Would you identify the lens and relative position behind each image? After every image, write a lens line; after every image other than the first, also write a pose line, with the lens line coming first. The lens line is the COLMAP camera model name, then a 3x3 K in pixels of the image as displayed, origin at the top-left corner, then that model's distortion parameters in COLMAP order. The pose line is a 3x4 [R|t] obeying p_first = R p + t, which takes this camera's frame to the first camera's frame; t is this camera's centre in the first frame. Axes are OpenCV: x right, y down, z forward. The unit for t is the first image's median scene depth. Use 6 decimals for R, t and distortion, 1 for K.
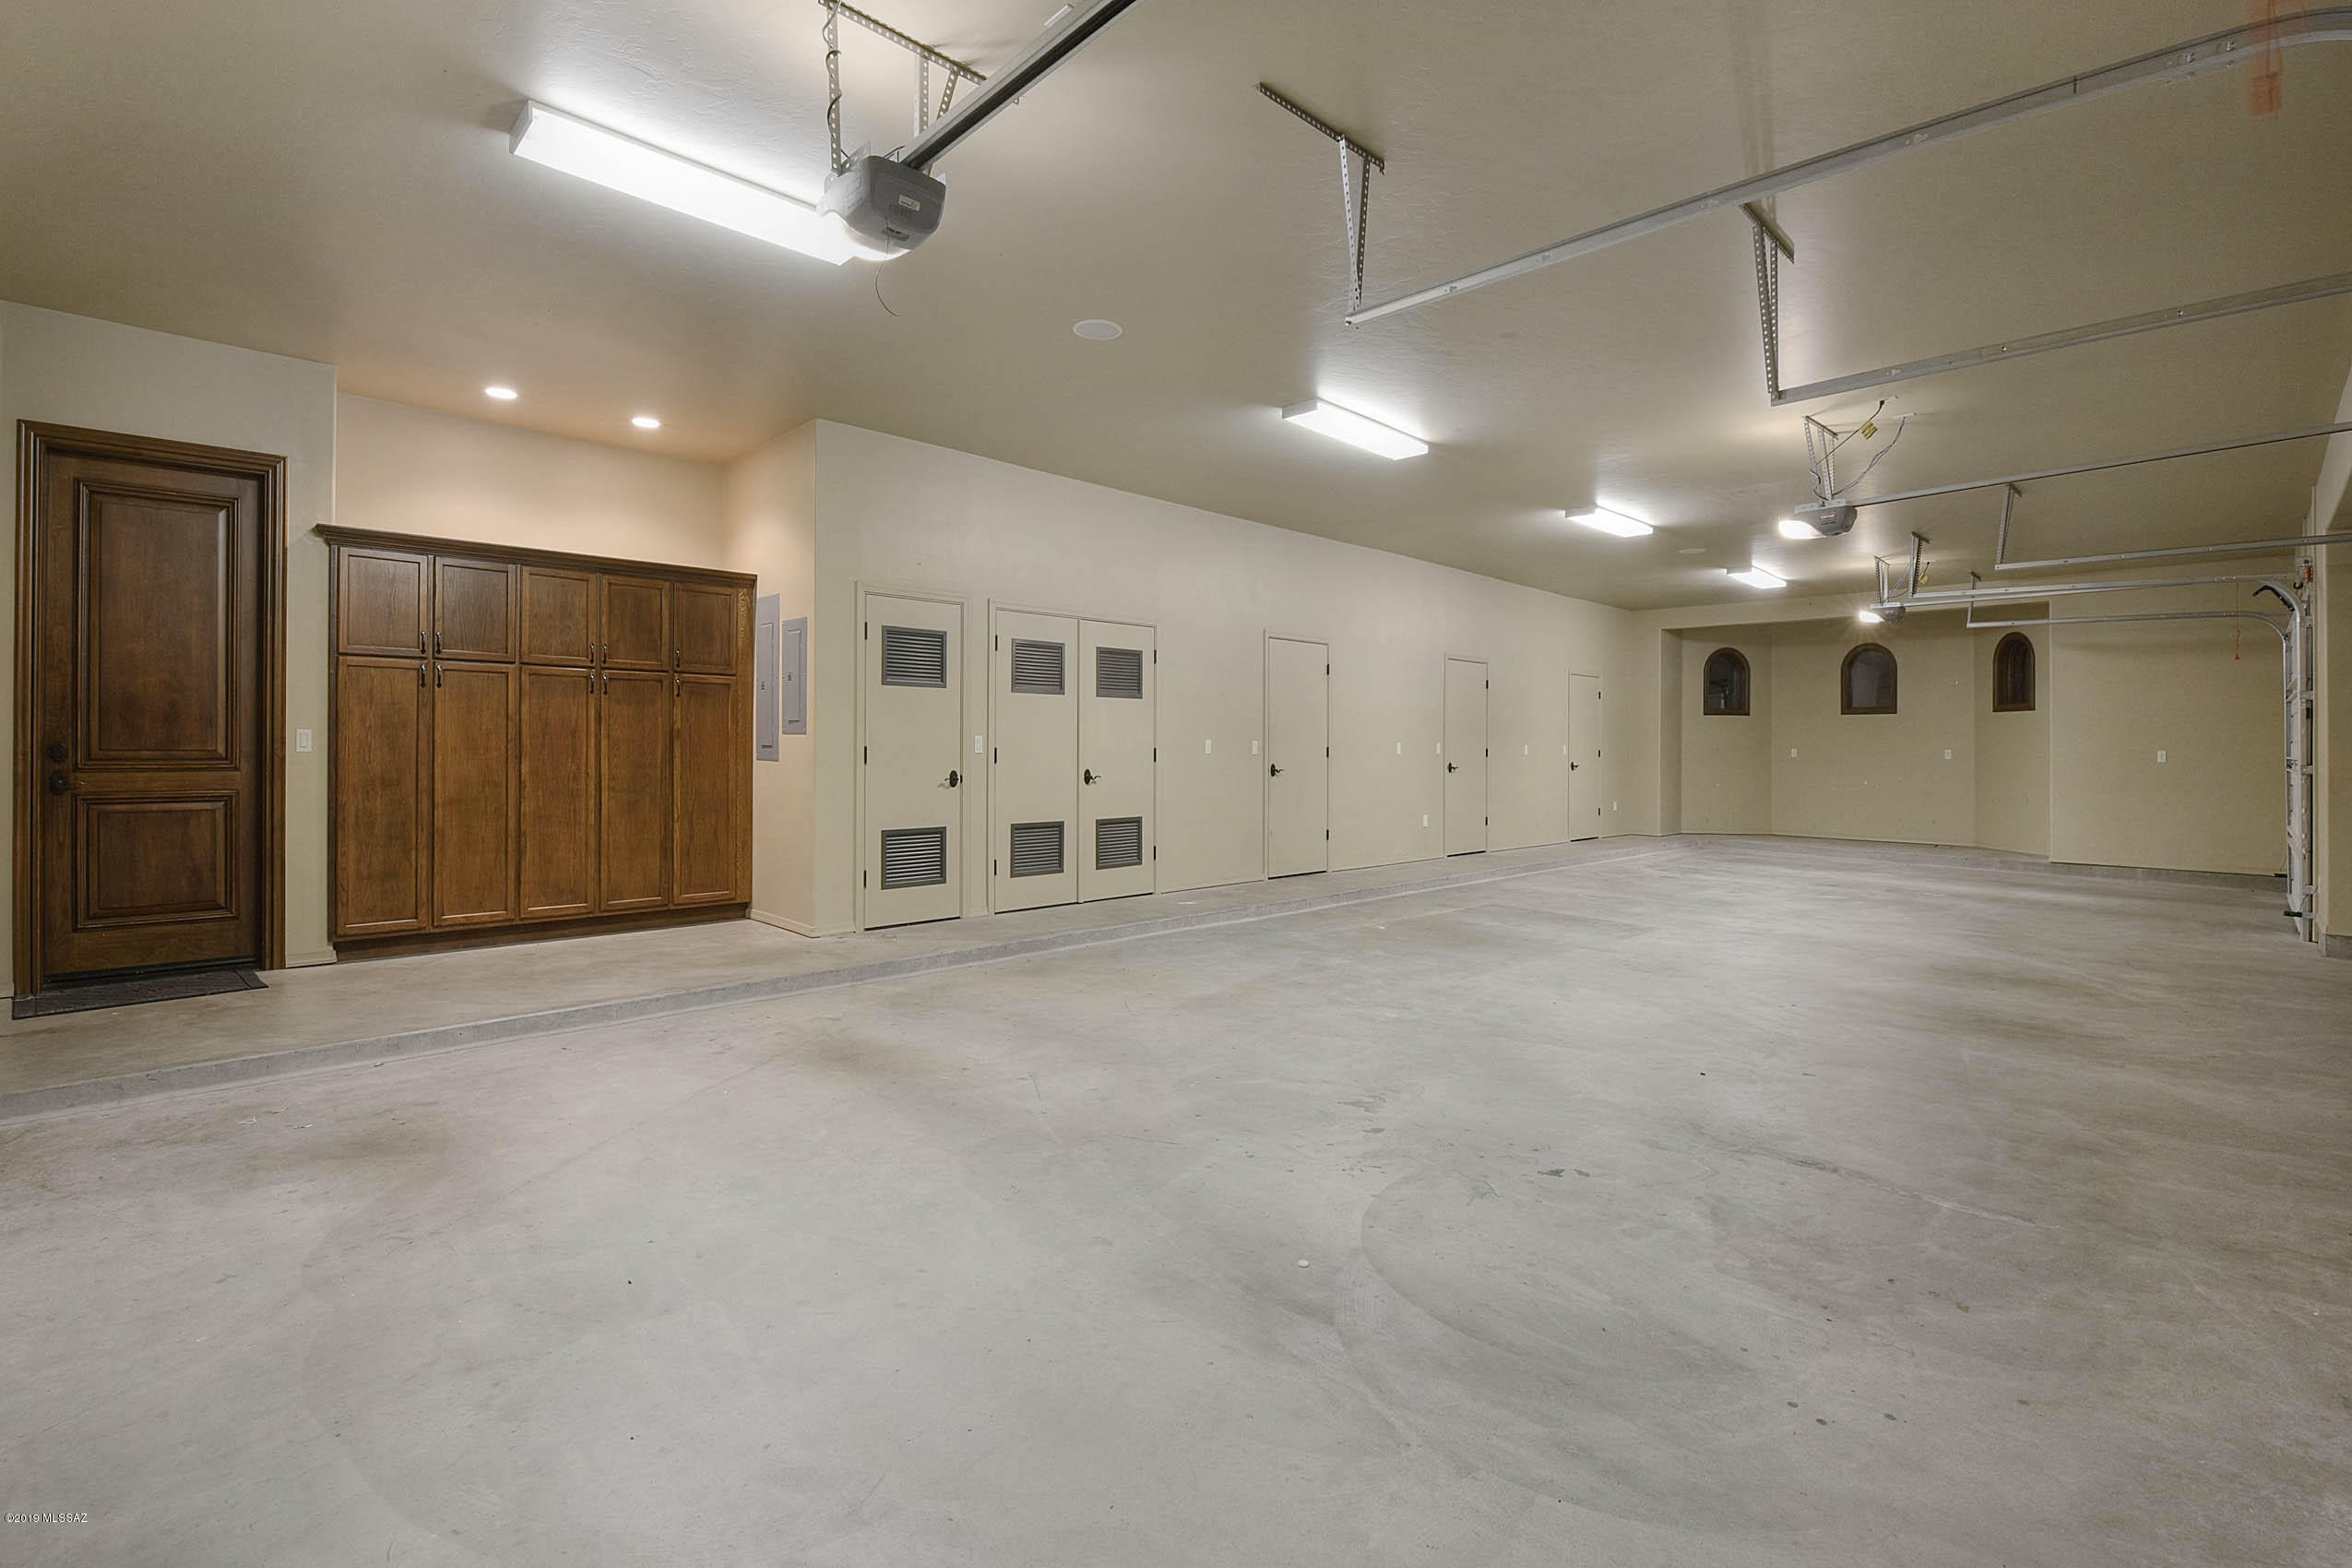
lens RADIAL K [[1074.2, 0, 1175.4], [0, 1074.2, 760.3], [0, 0, 1]] dist [-0.001552, -0.003521]
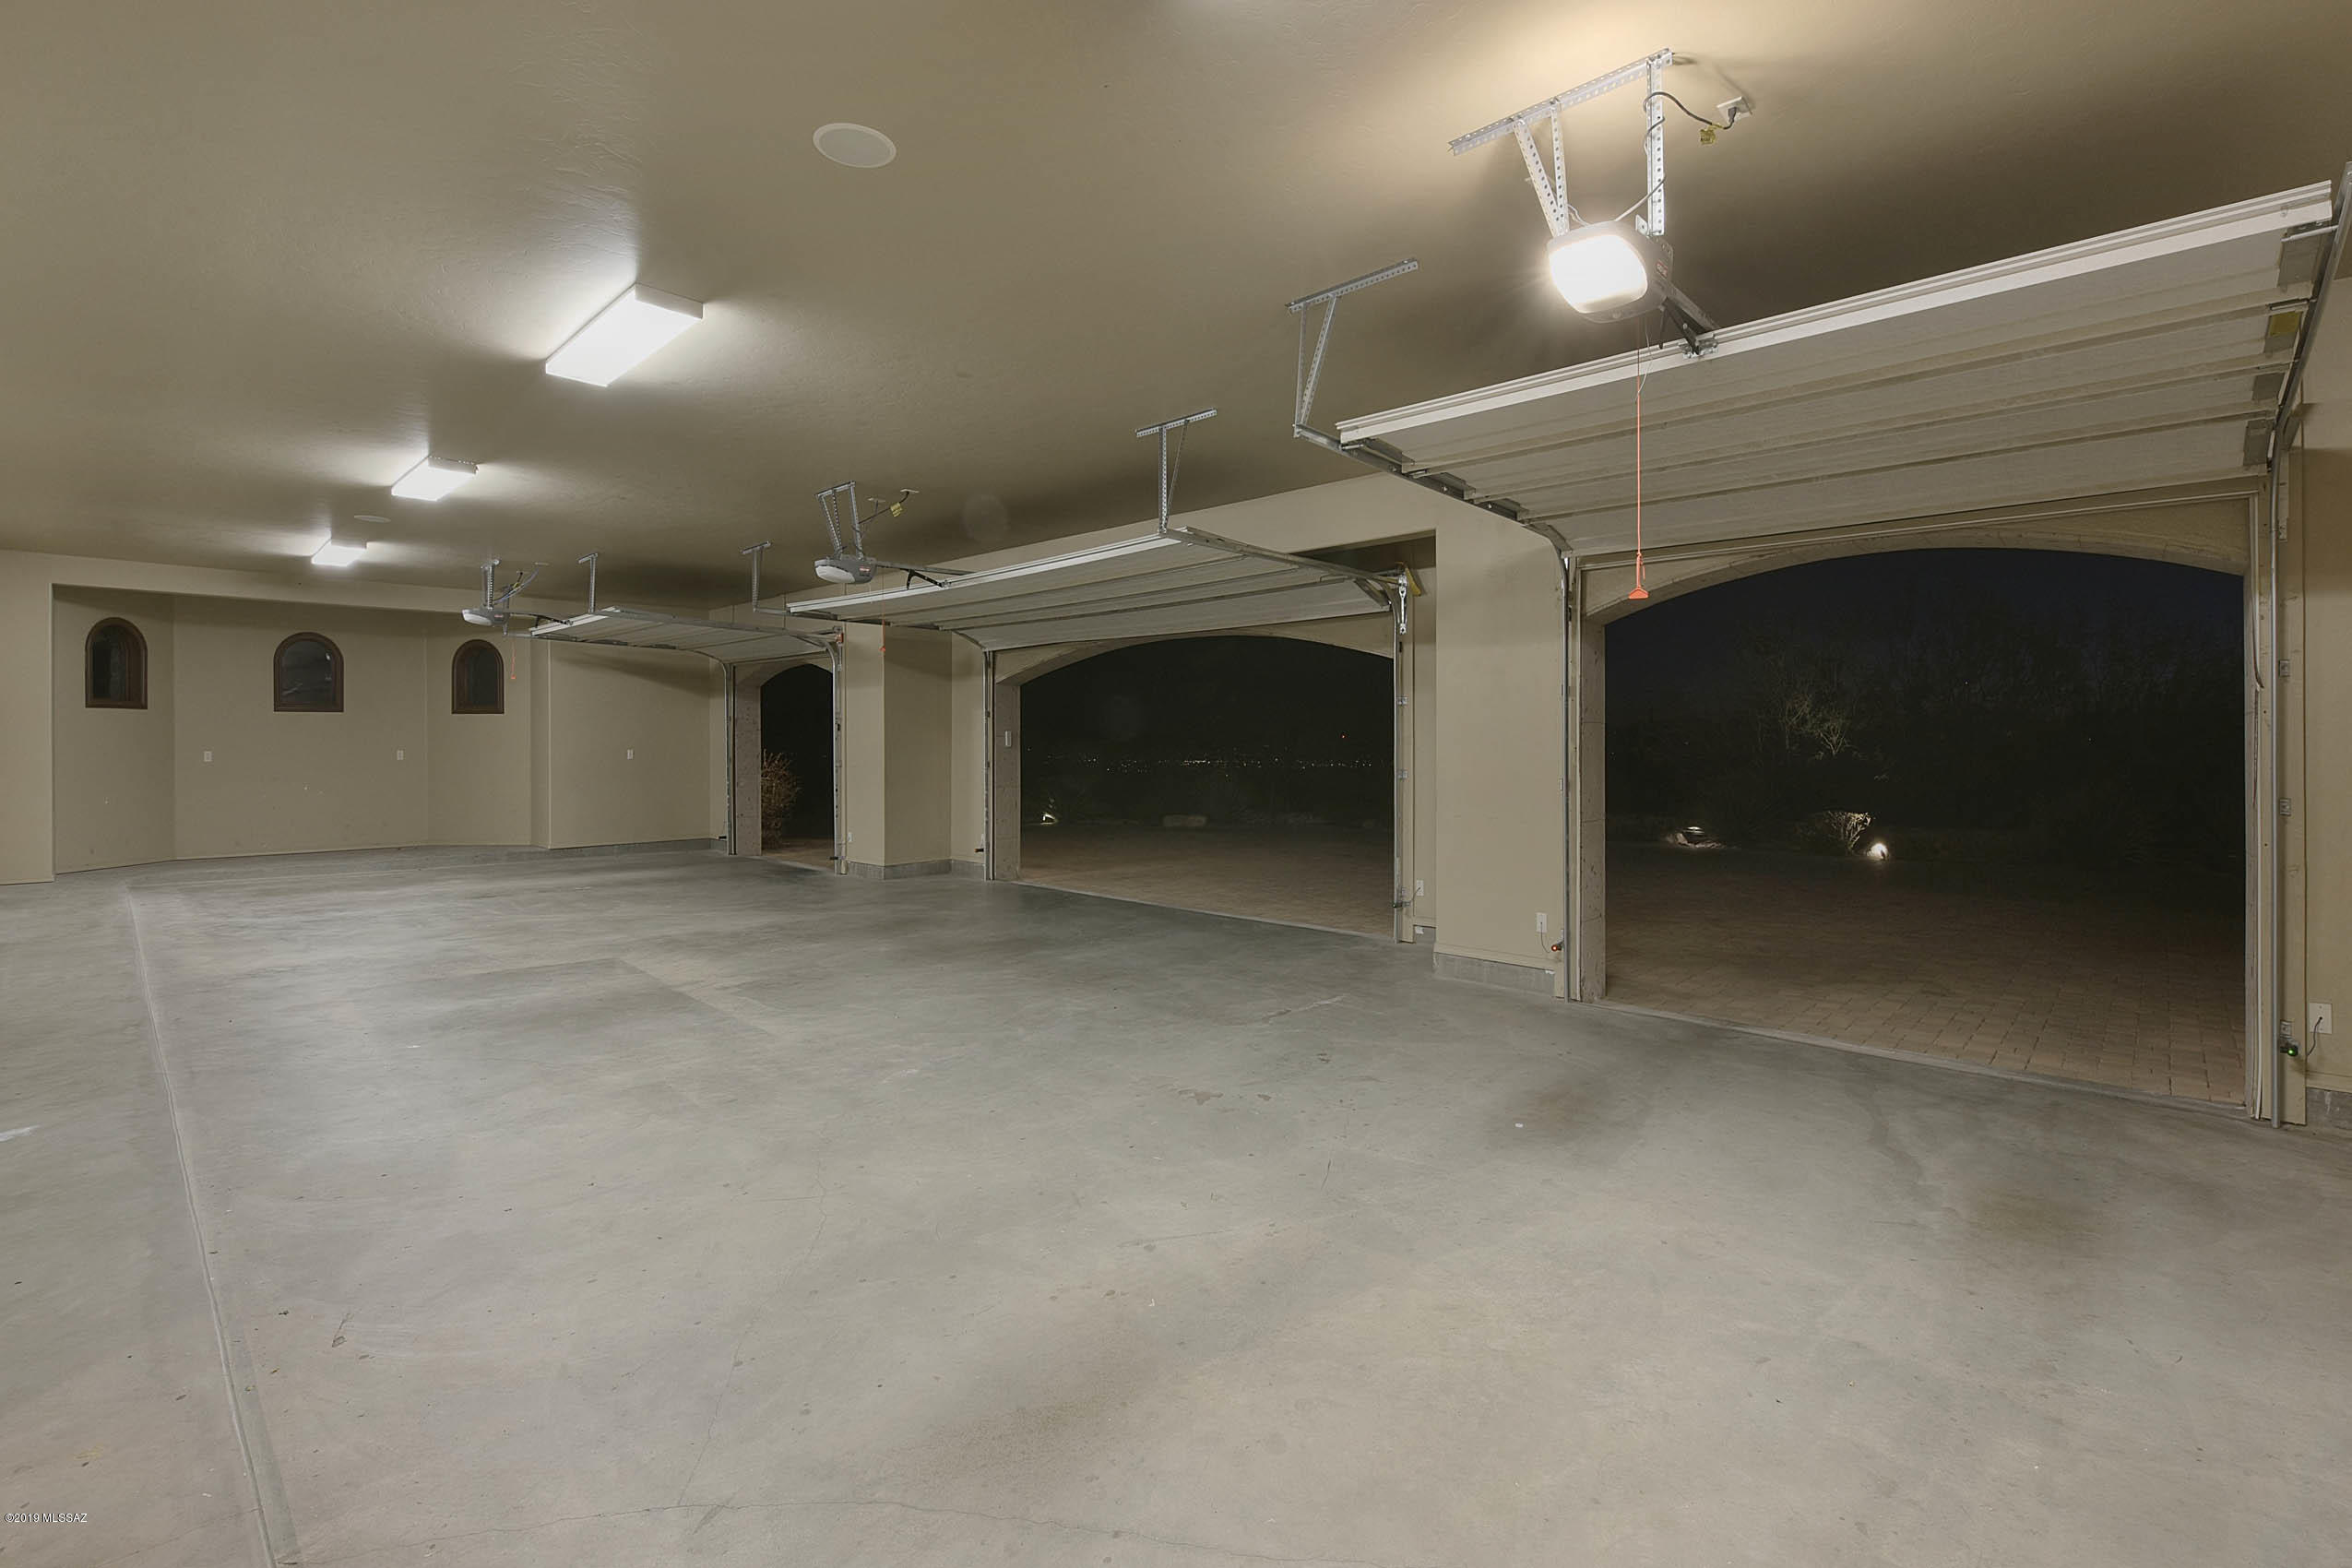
lens RADIAL K [[1074.2, 0, 1167.5], [0, 1074.2, 736.0], [0, 0, 1]] dist [-0.001552, -0.003521]
pose [[-0.065608, -0.006513, 0.997824, -0.334642], [0.012691, 0.999892, 0.007361, -0.022989], [-0.997765, 0.013147, -0.065518, 0.394297]]
